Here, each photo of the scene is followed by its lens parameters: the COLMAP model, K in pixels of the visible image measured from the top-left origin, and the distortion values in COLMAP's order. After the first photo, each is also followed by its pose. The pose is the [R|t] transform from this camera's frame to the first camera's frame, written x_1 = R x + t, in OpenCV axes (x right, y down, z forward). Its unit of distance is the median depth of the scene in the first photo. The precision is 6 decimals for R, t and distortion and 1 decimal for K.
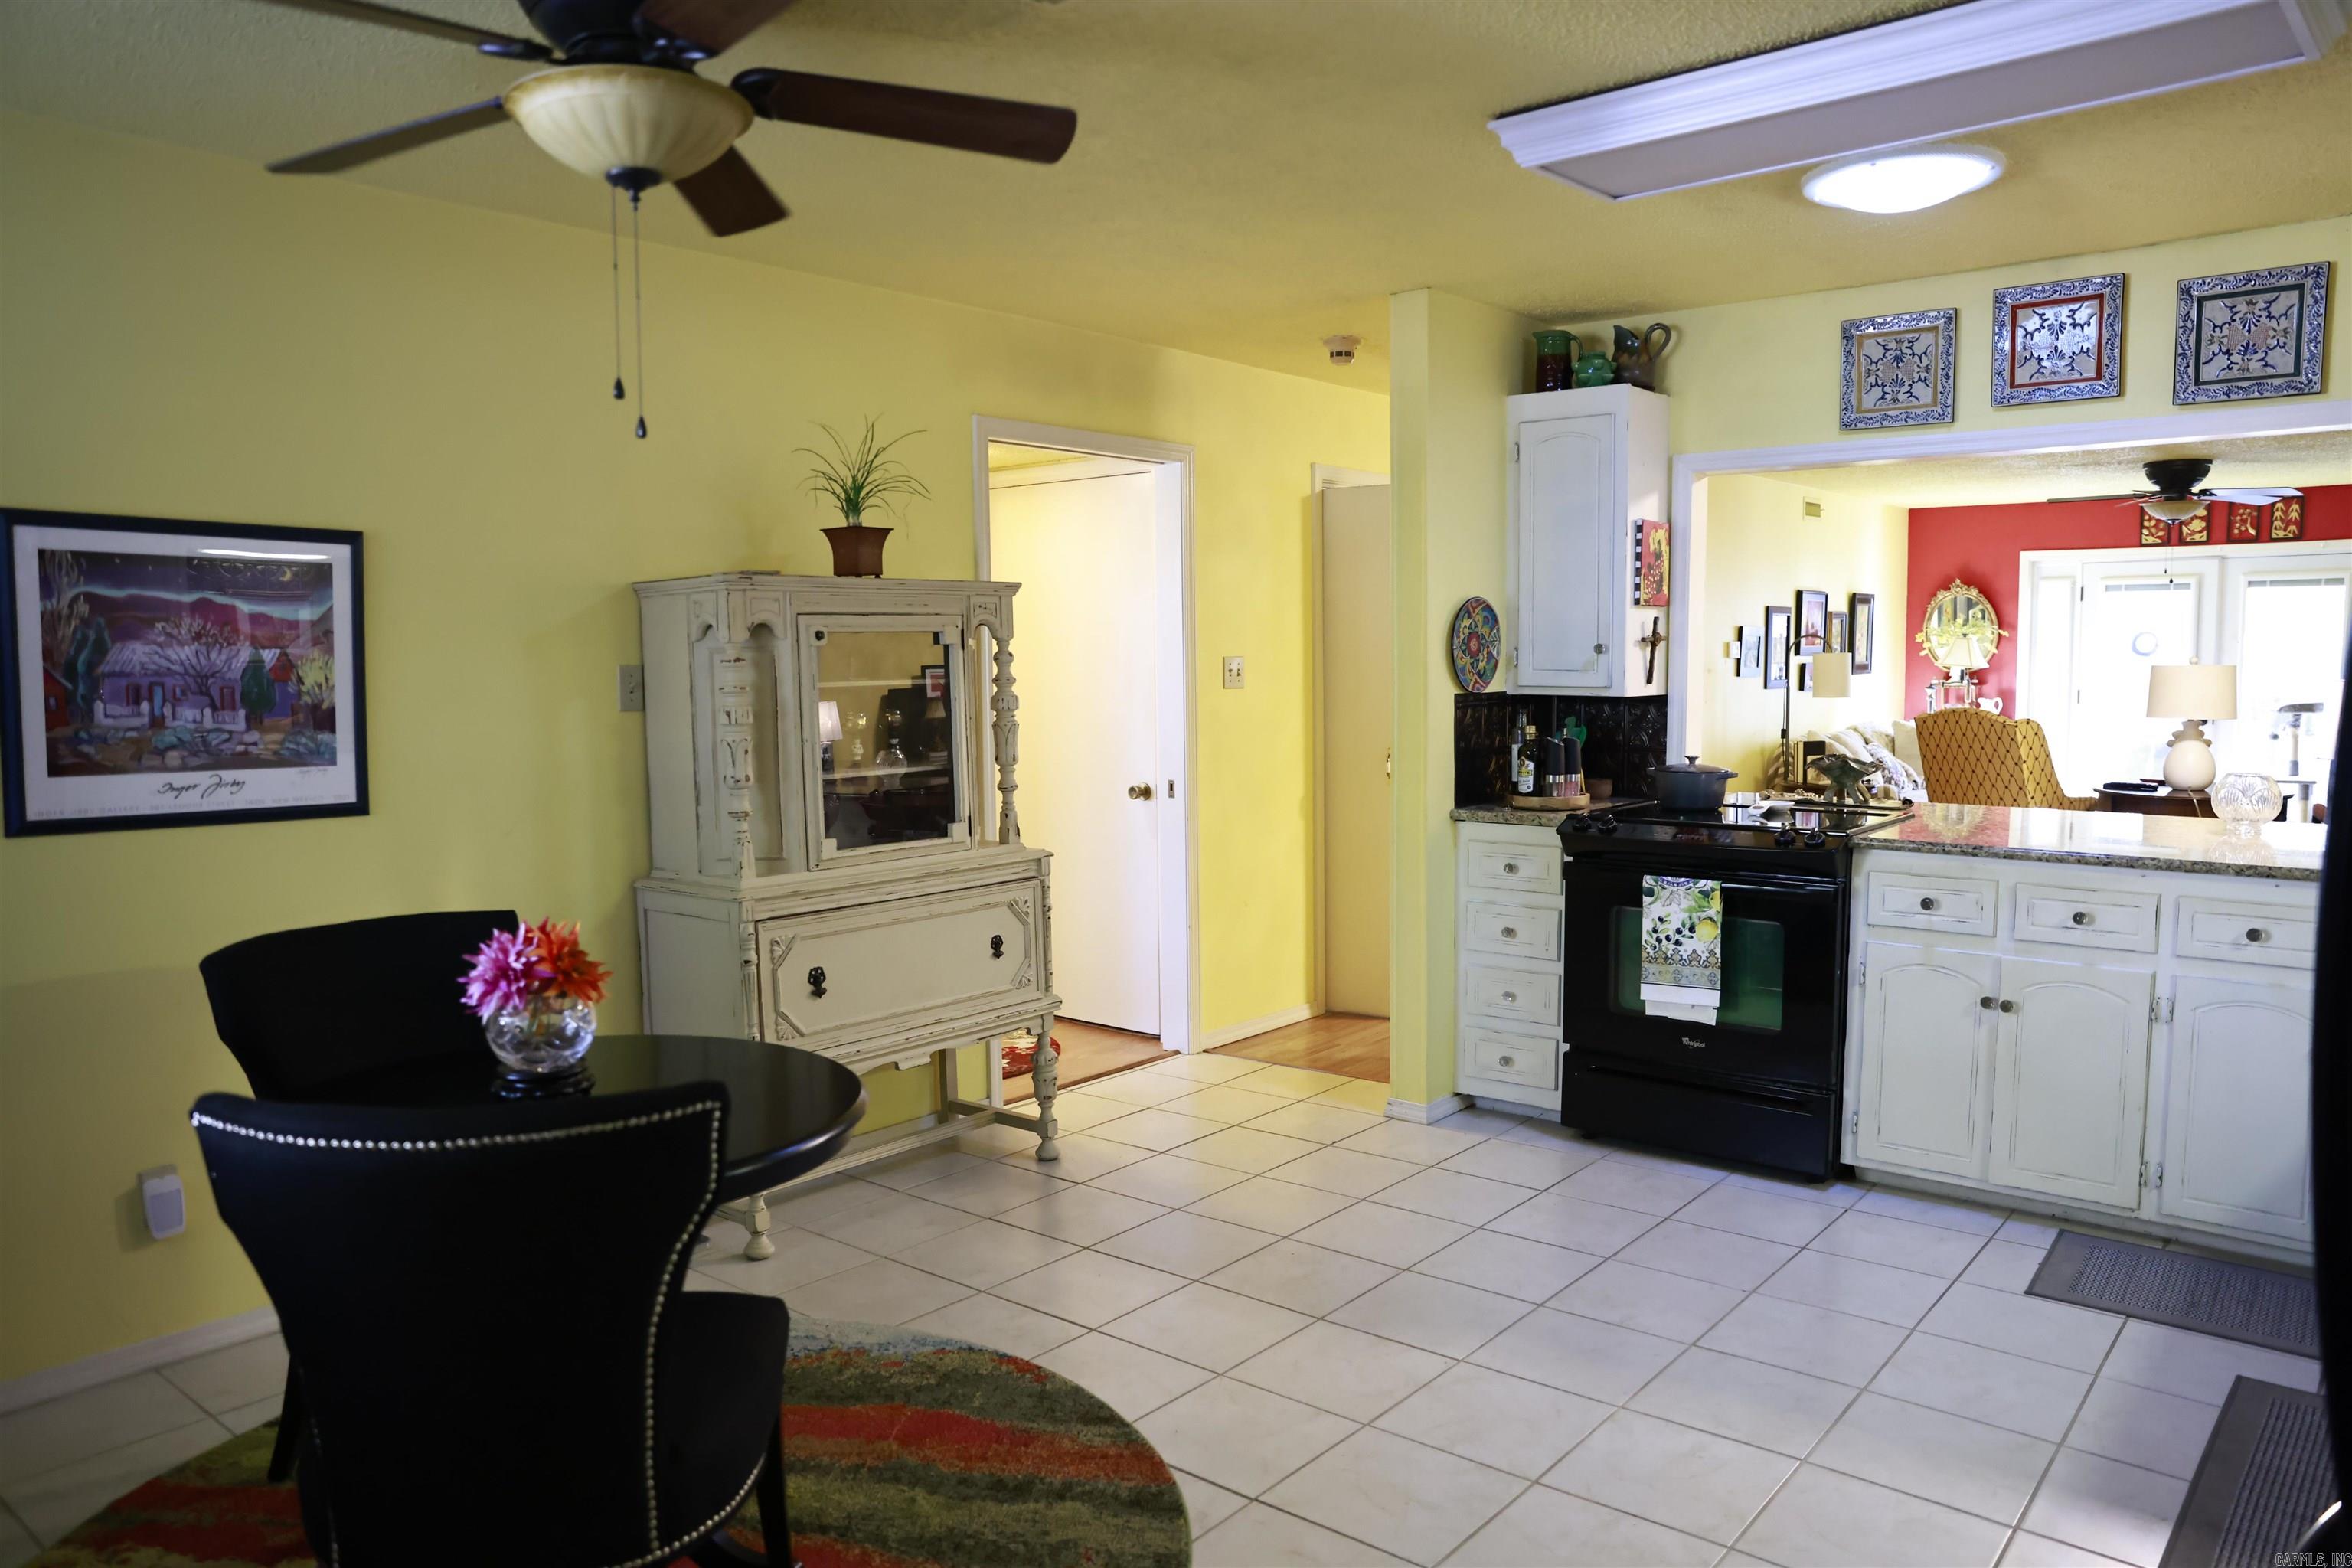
lens RADIAL K [[1600.7, 0, 1184.6], [0, 1600.7, 787.4], [0, 0, 1]] dist [-0.112843, 0.093242]
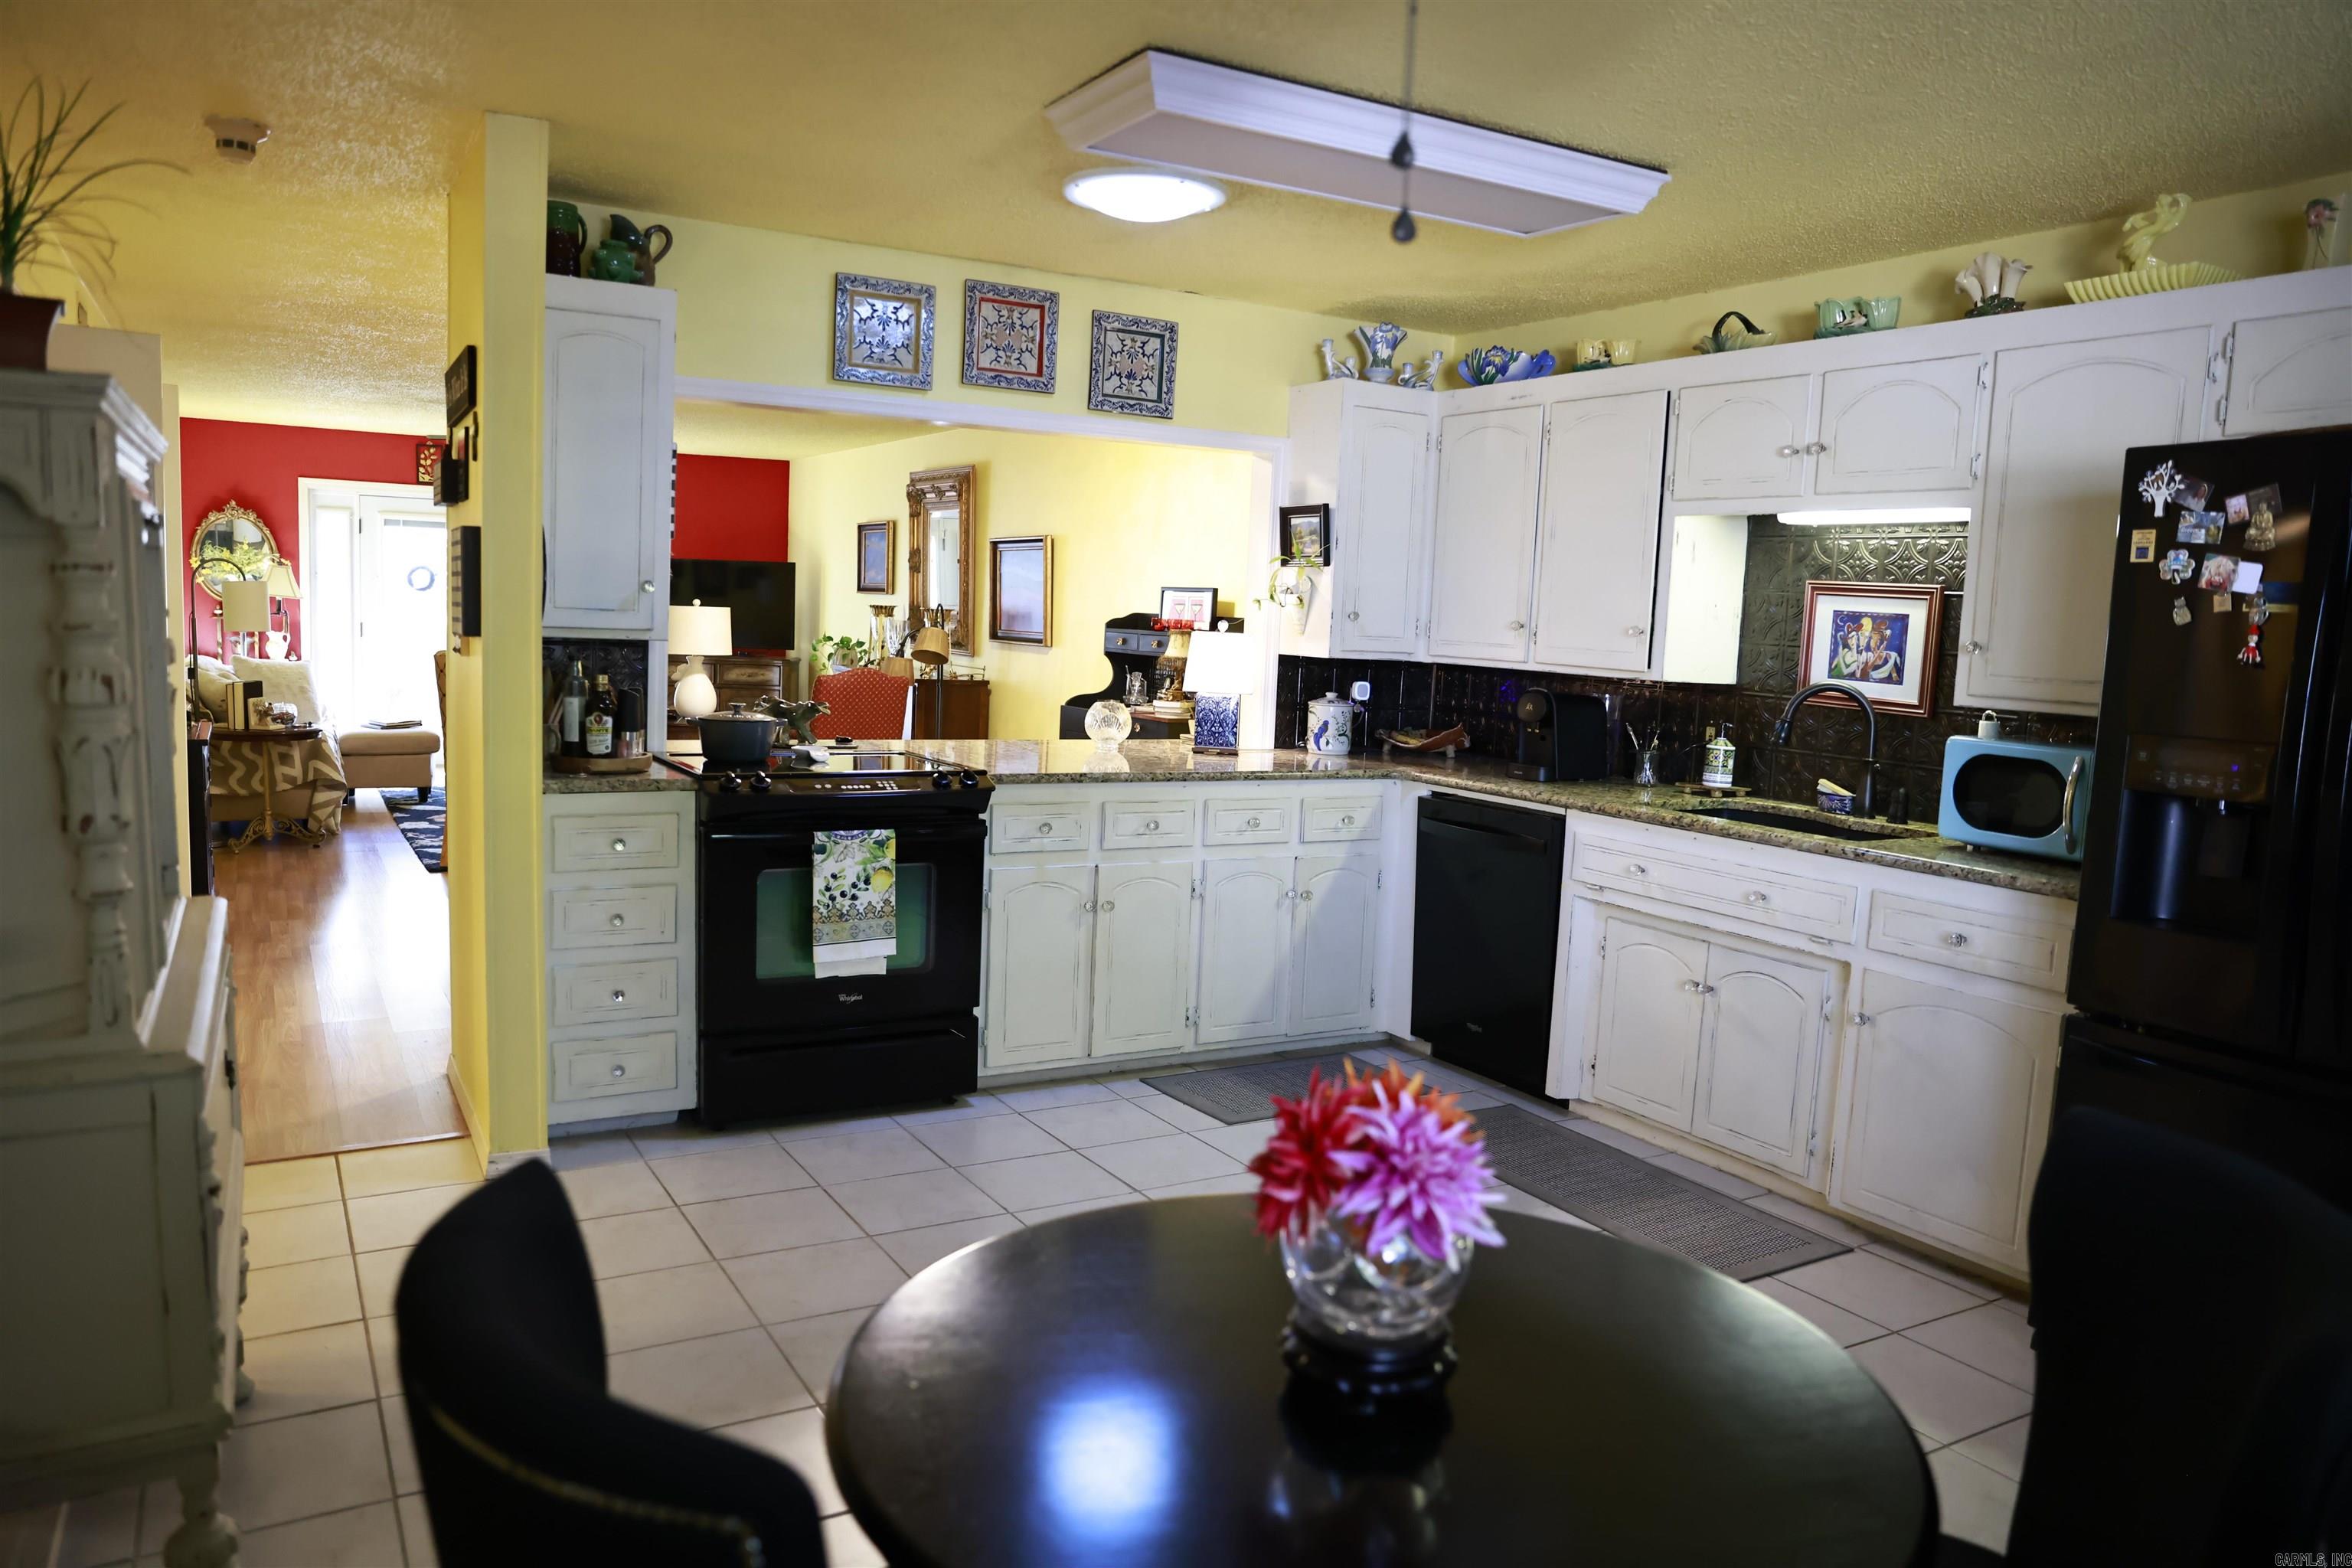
lens RADIAL K [[1600.7, 0, 1184.6], [0, 1600.7, 787.4], [0, 0, 1]] dist [-0.112843, 0.093242]
pose [[0.333416, -0.079618, 0.939412, -0.532047], [0.035303, 0.996783, 0.071951, -0.032084], [-0.942119, 0.009174, 0.335154, 0.481086]]
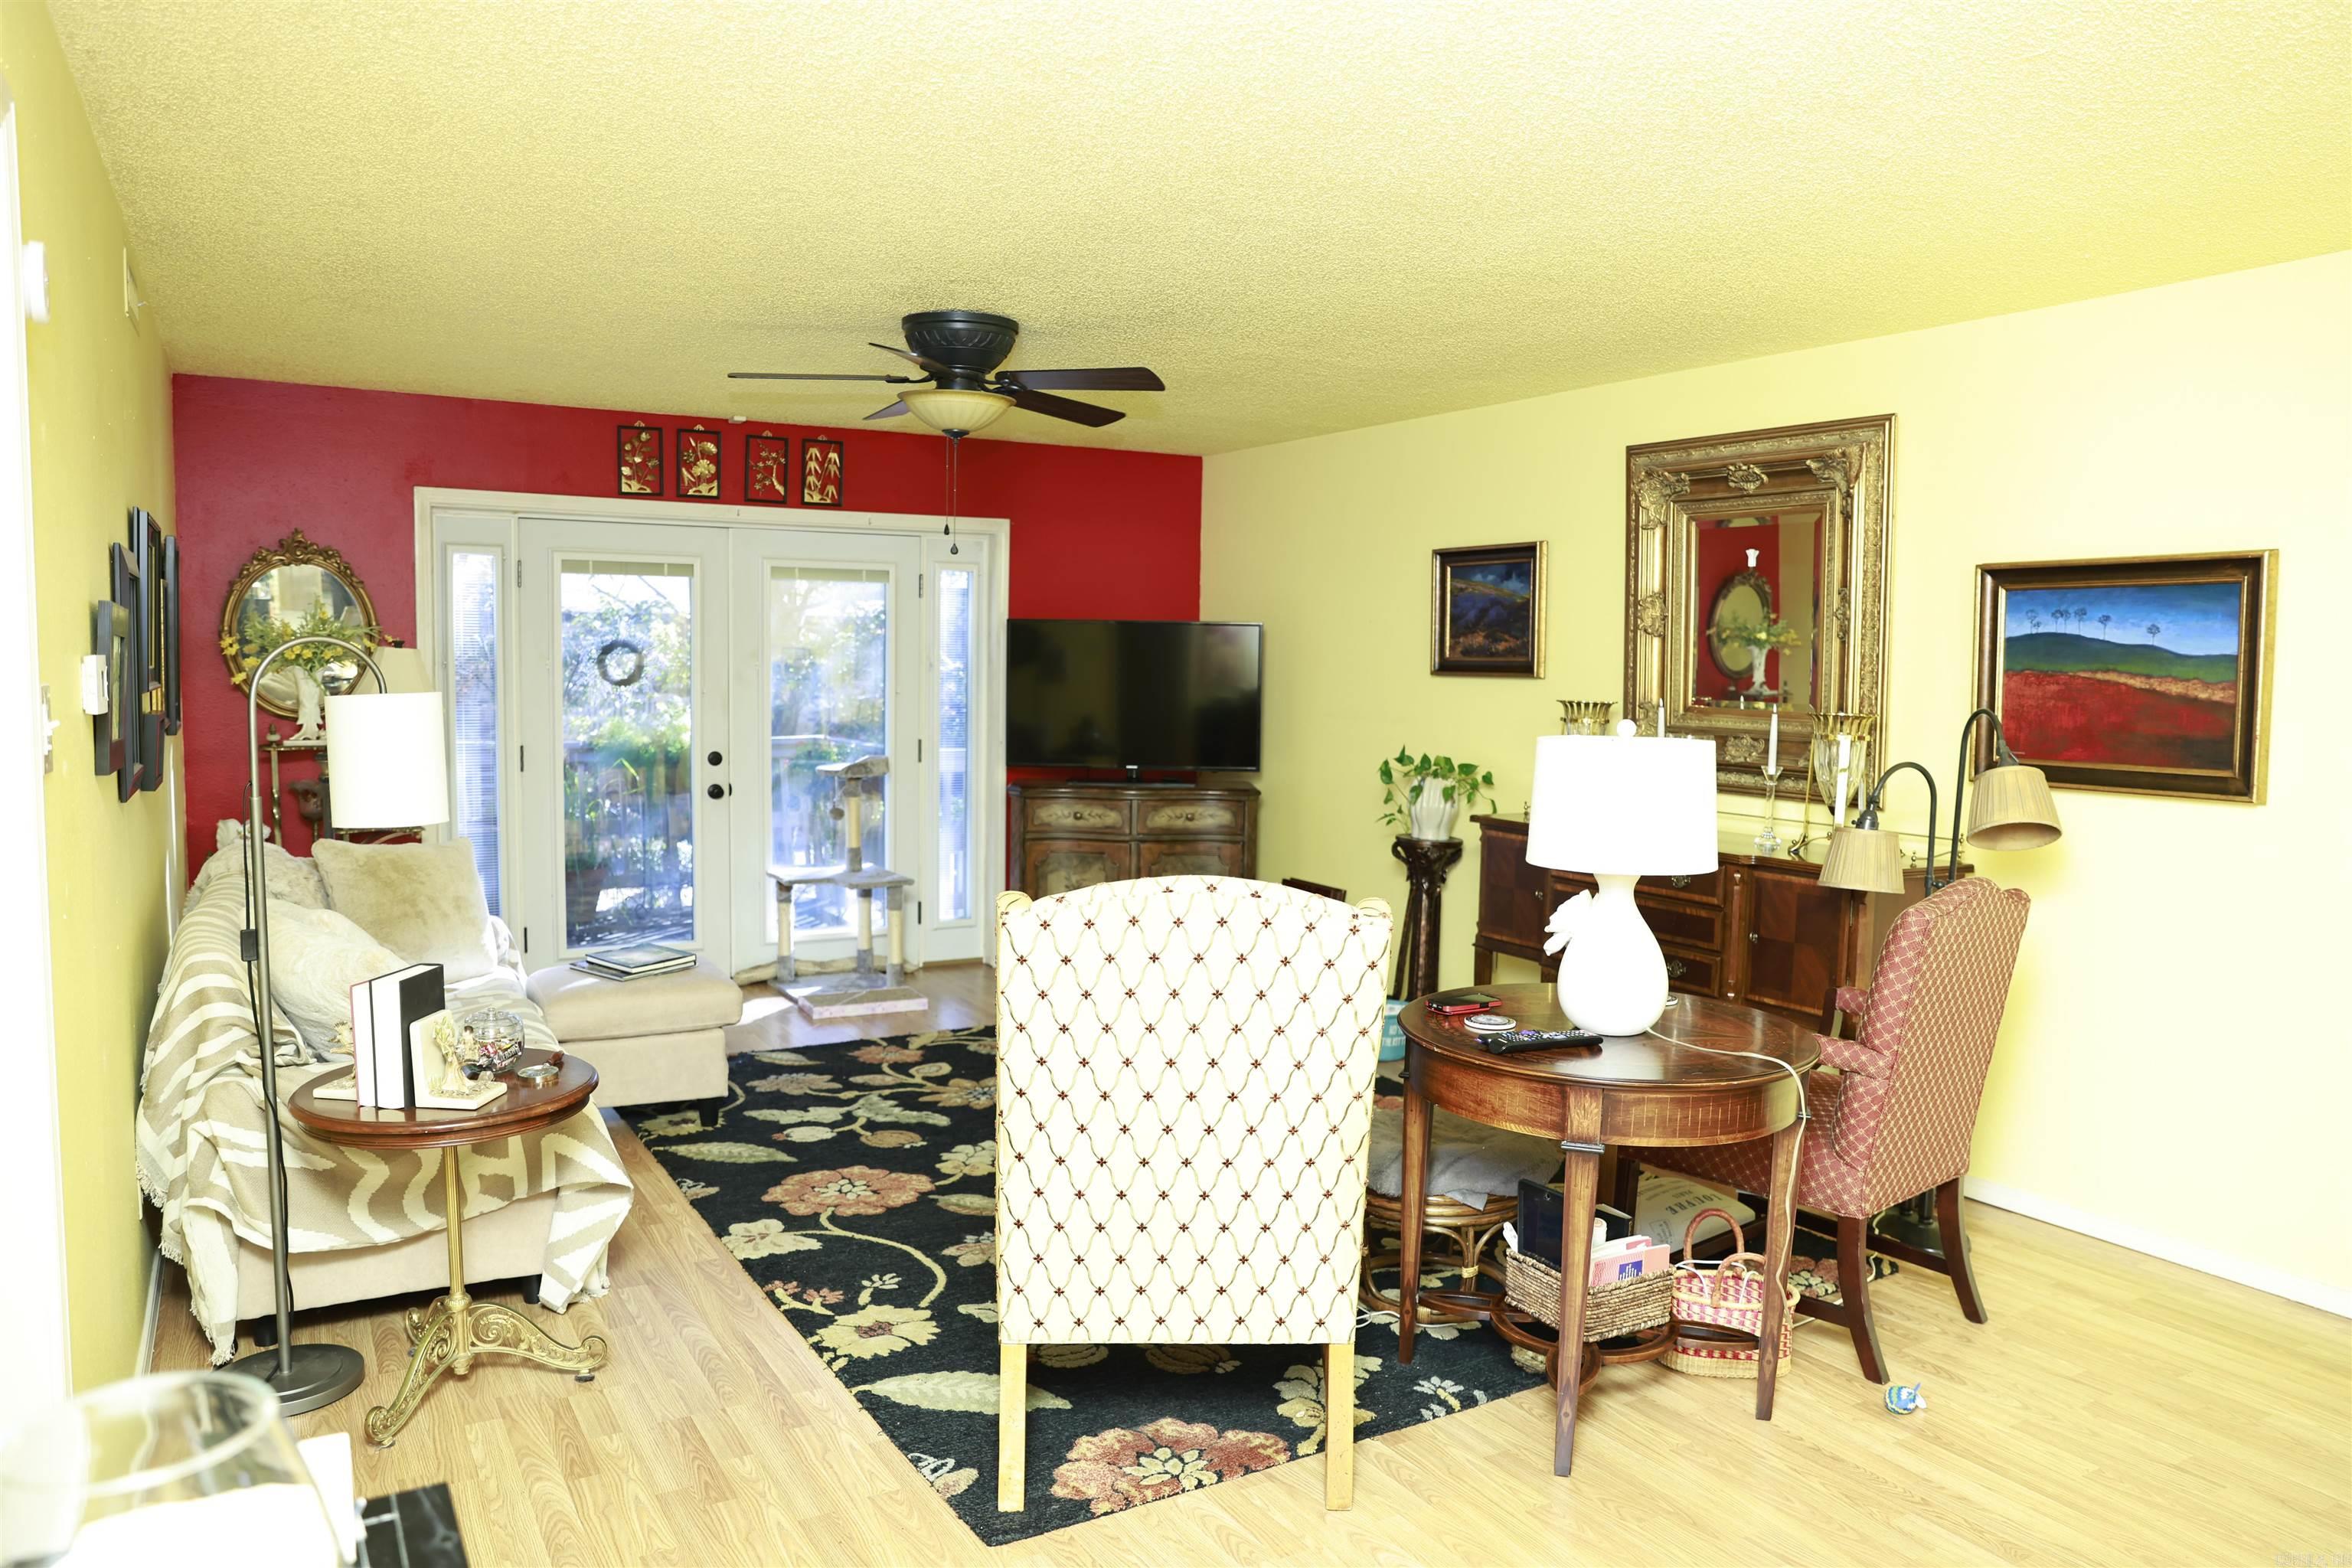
lens RADIAL K [[1600.7, 0, 1184.6], [0, 1600.7, 787.4], [0, 0, 1]] dist [-0.112843, 0.093242]
pose [[0.332648, -0.060082, 0.941135, 0.341709], [0.059432, 0.997320, 0.042663, -0.159489], [-0.941177, 0.041742, 0.335327, 1.629681]]
